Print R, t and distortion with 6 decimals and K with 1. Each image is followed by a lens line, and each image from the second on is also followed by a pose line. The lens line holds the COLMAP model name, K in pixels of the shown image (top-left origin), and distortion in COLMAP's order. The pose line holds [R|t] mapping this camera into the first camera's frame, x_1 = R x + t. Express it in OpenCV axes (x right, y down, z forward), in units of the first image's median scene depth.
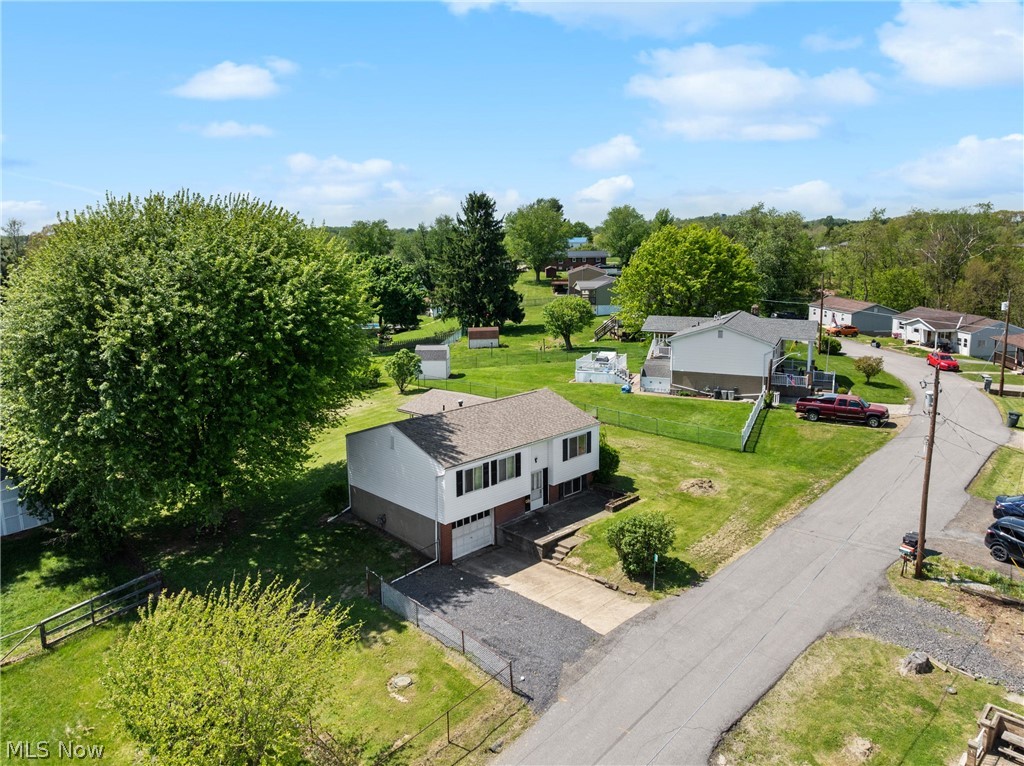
lens RADIAL K [[777.0, 0, 524.1], [0, 777.0, 345.1], [0, 0, 1]] dist [-0.004572, -0.000470]
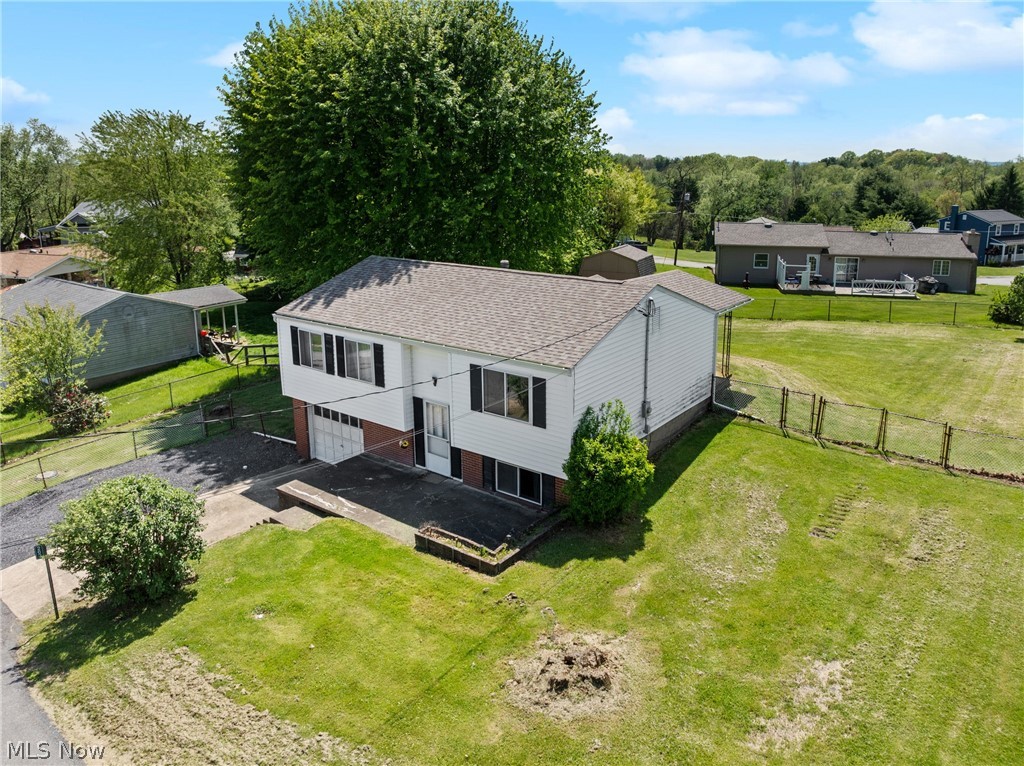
lens RADIAL K [[732.1, 0, 514.4], [0, 732.1, 326.6], [0, 0, 1]] dist [-0.016938, -0.002235]
pose [[0.113968, 0.215334, -0.969867, 0.517300], [-0.148318, 0.968976, 0.197708, 0.008871], [0.982351, 0.121316, 0.142370, 1.037435]]
